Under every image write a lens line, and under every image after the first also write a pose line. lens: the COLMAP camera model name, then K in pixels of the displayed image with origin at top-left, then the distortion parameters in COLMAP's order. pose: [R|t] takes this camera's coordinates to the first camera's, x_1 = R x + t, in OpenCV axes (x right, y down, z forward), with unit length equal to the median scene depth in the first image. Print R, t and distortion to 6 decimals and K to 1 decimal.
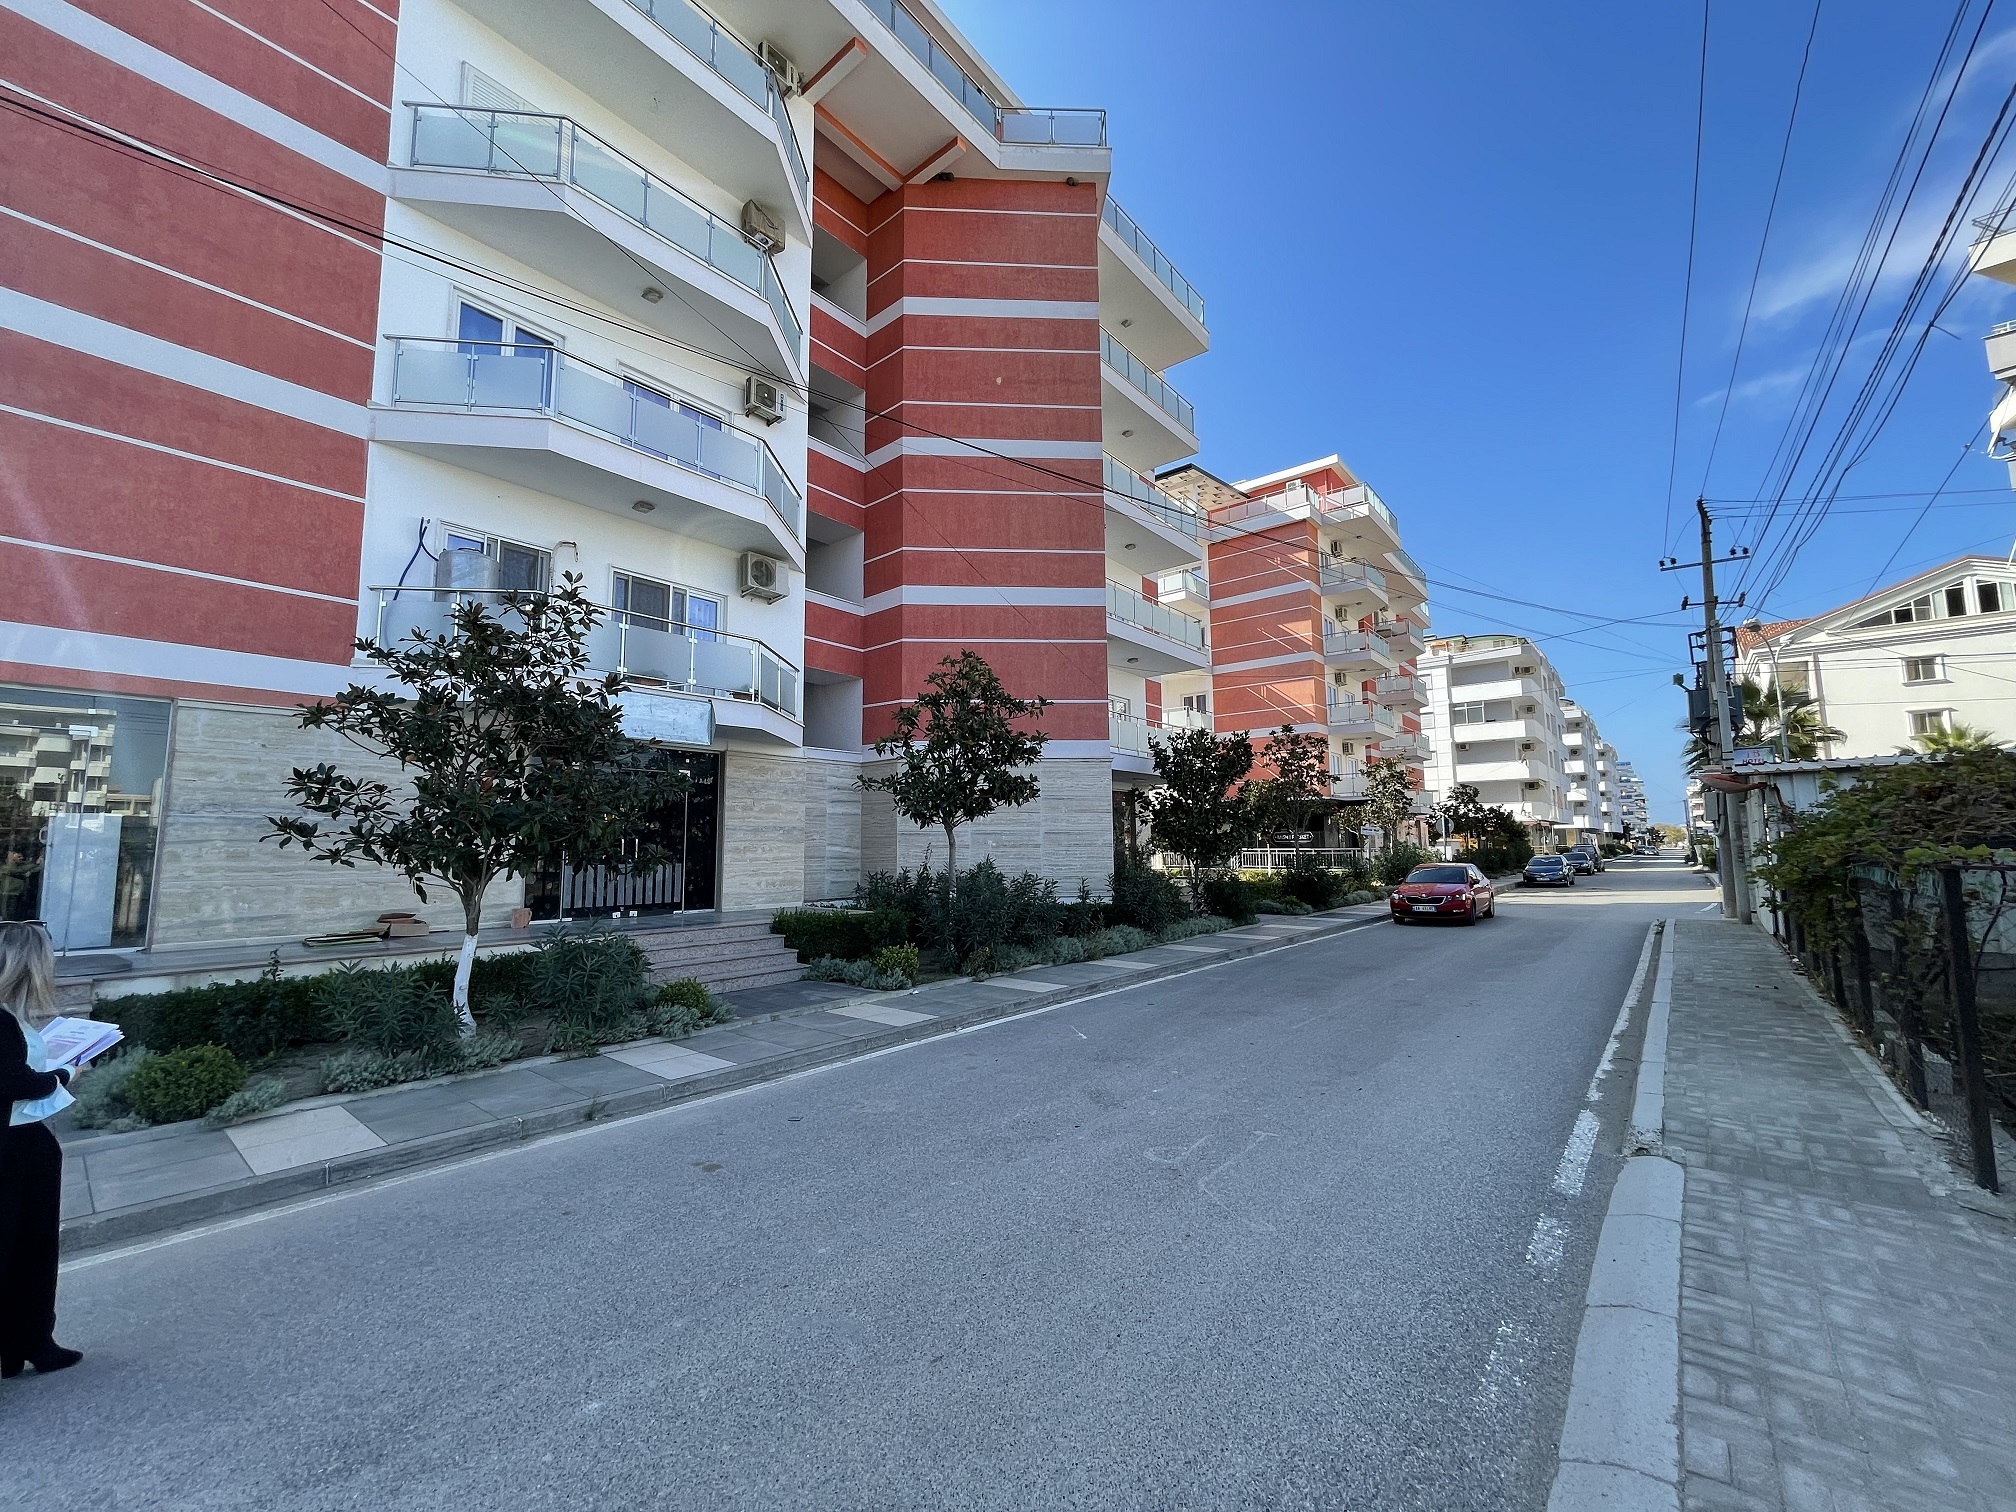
lens RADIAL K [[809.2, 0, 1002.4], [0, 809.2, 763.5], [0, 0, 1]] dist [-0.003056, 0.000214]
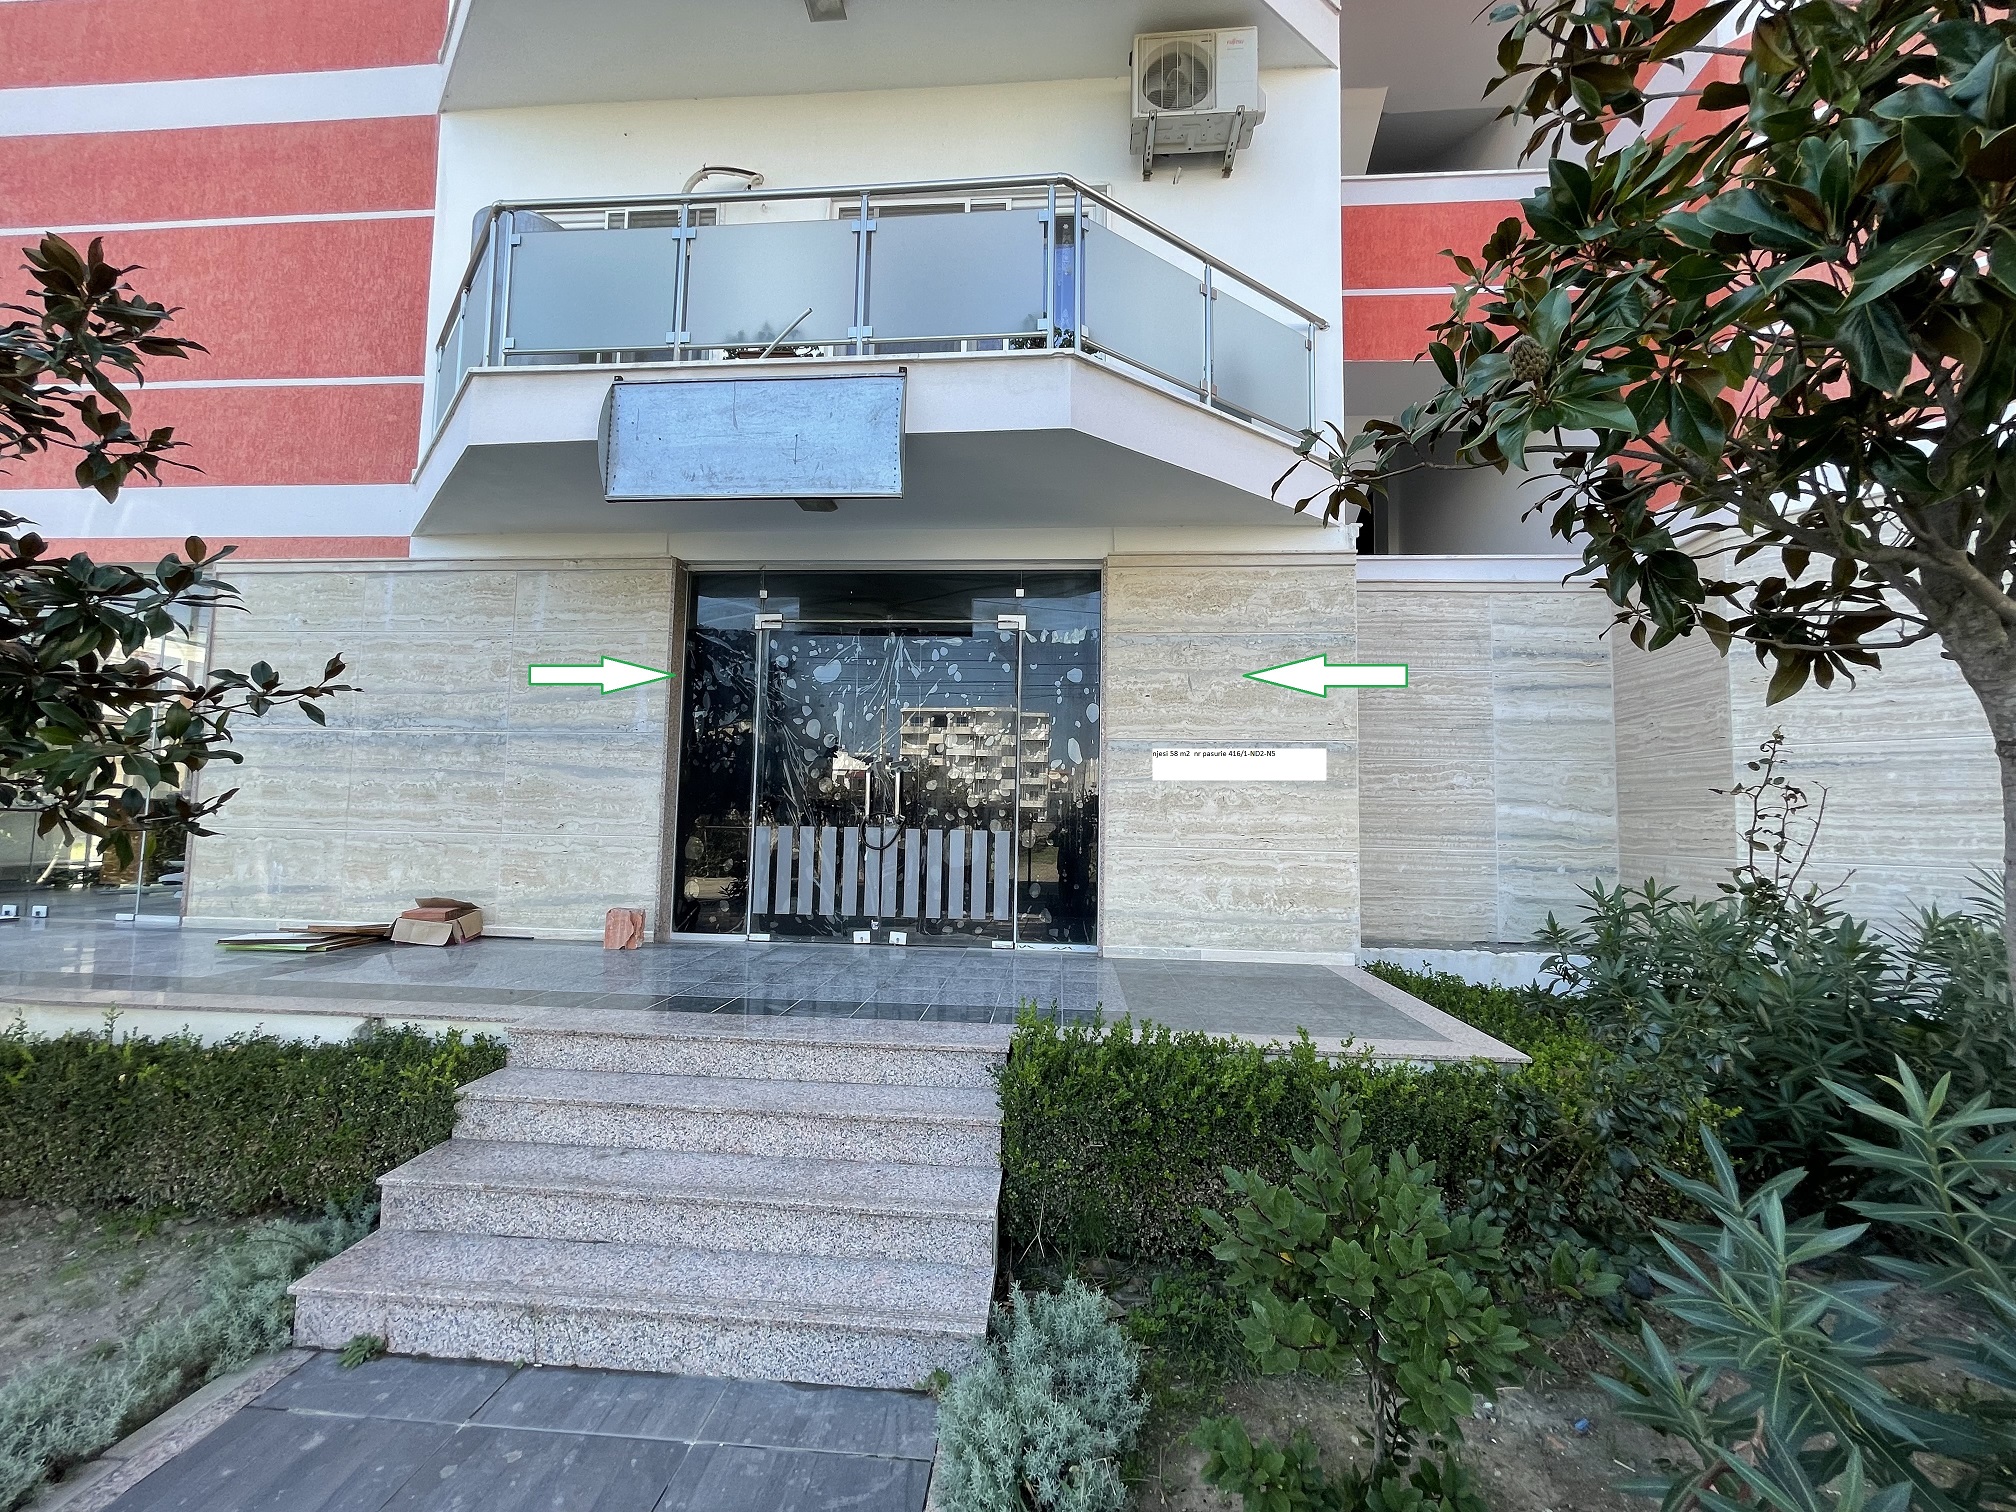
lens RADIAL K [[809.2, 0, 999.6], [0, 809.2, 761.8], [0, 0, 1]] dist [-0.003056, 0.000214]
pose [[0.577991, -0.036957, -0.815206, -0.062376], [0.061274, 0.998119, -0.001805, 0.106974], [0.813739, -0.048907, 0.579169, 0.918404]]
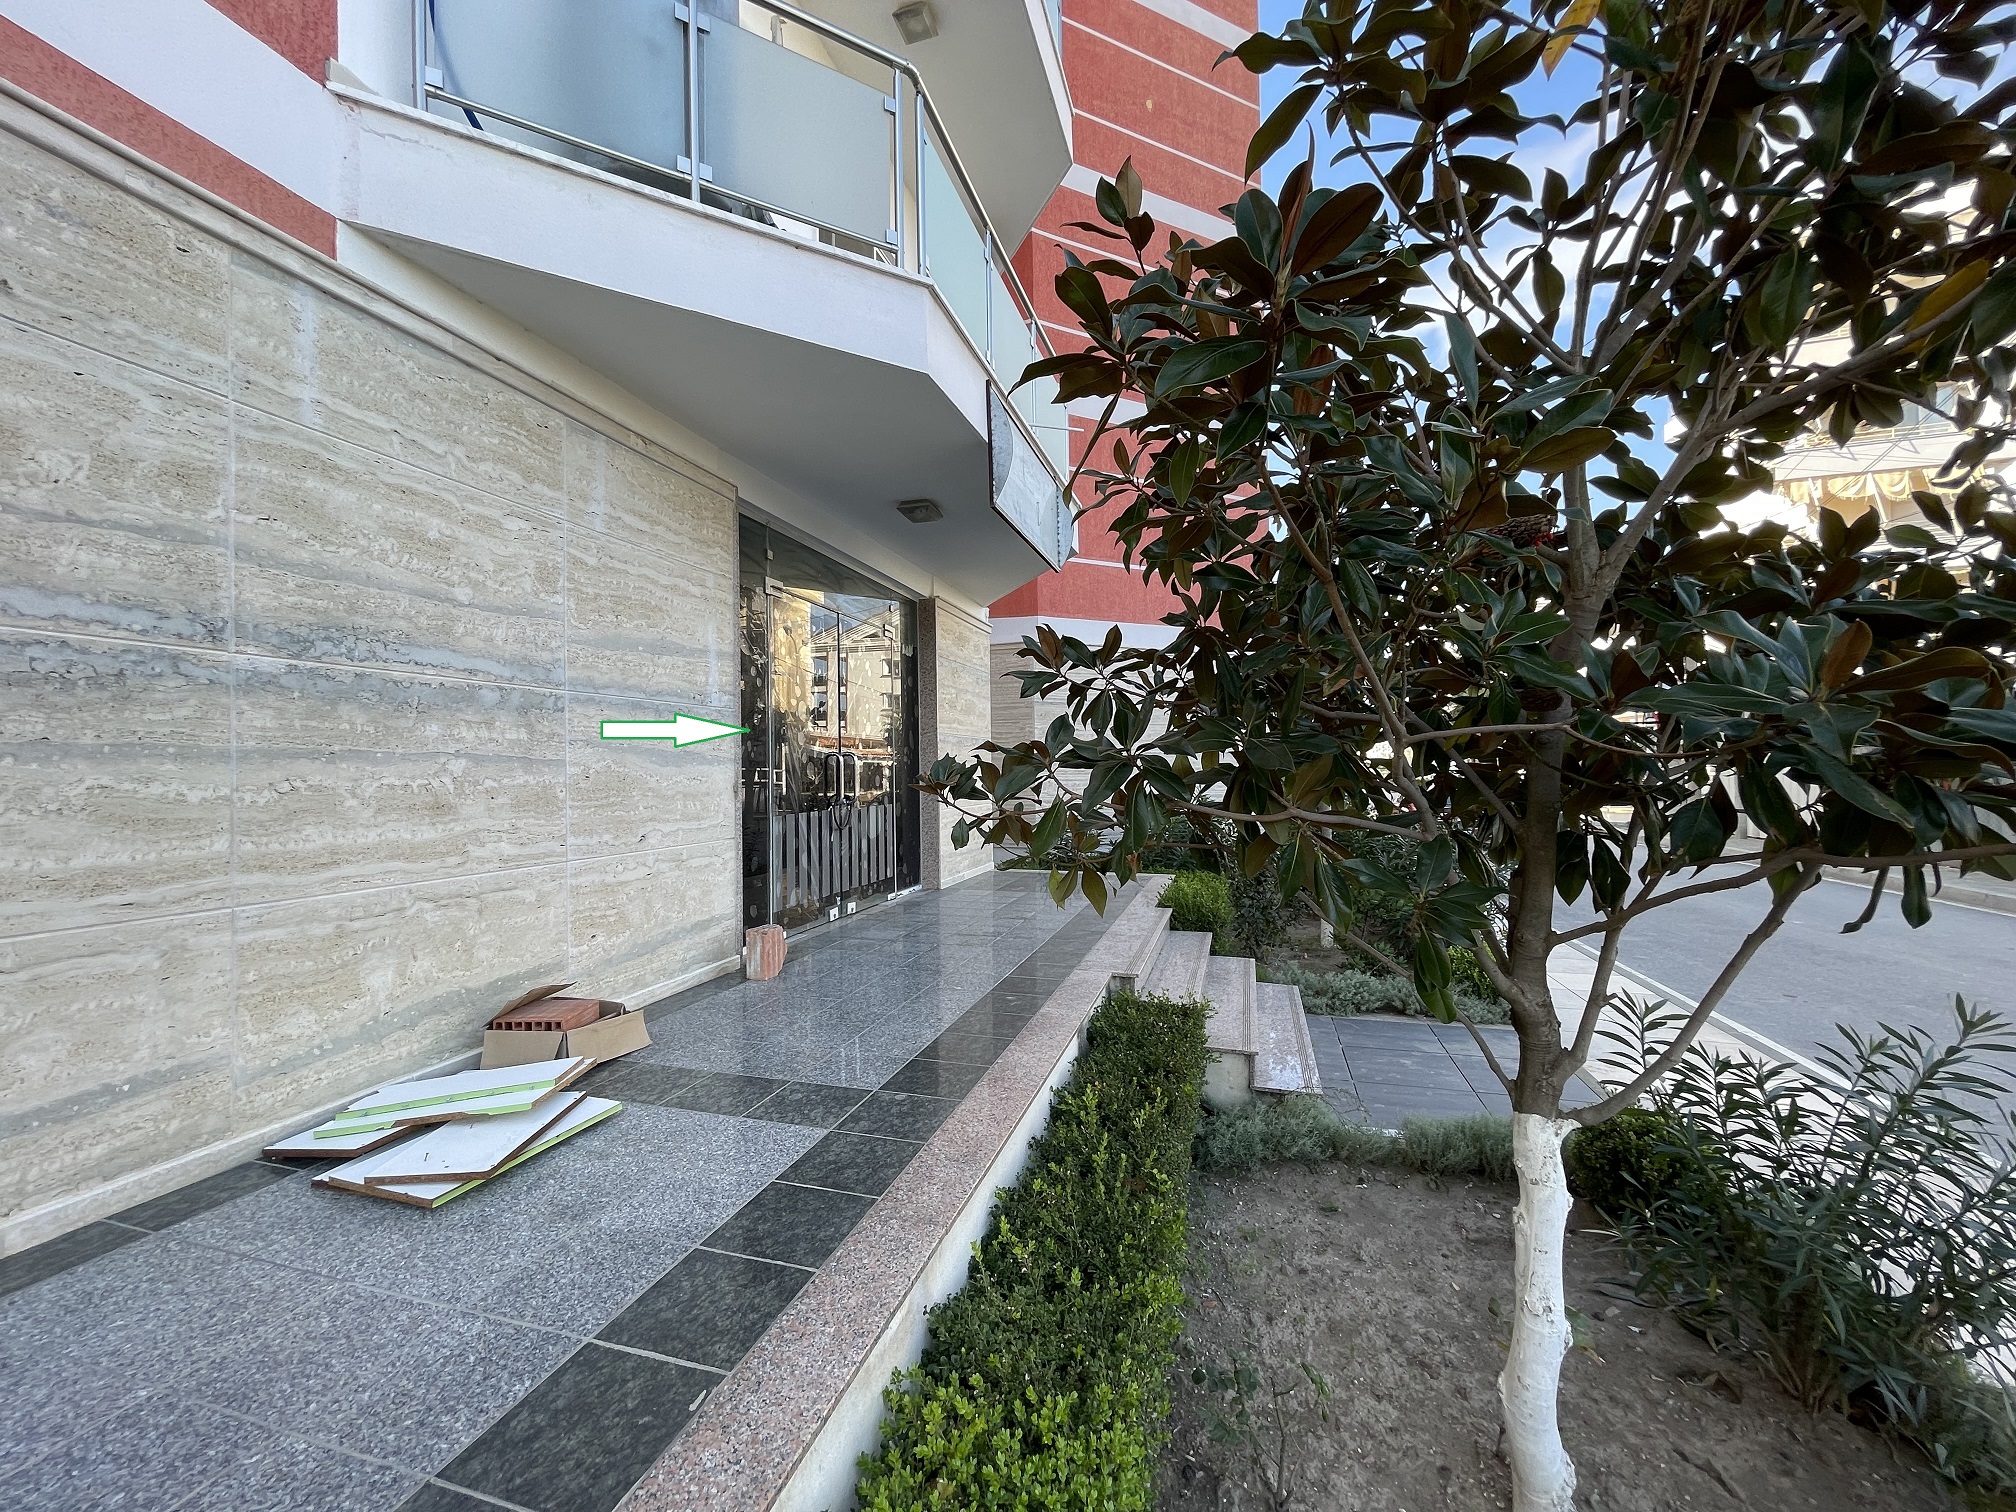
lens RADIAL K [[809.2, 0, 1014.5], [0, 809.2, 762.8], [0, 0, 1]] dist [-0.003056, 0.000214]
pose [[0.917413, -0.003009, 0.397925, -0.651682], [-0.032508, 0.996062, 0.082480, 0.062604], [-0.396607, -0.088604, 0.913703, 0.602172]]
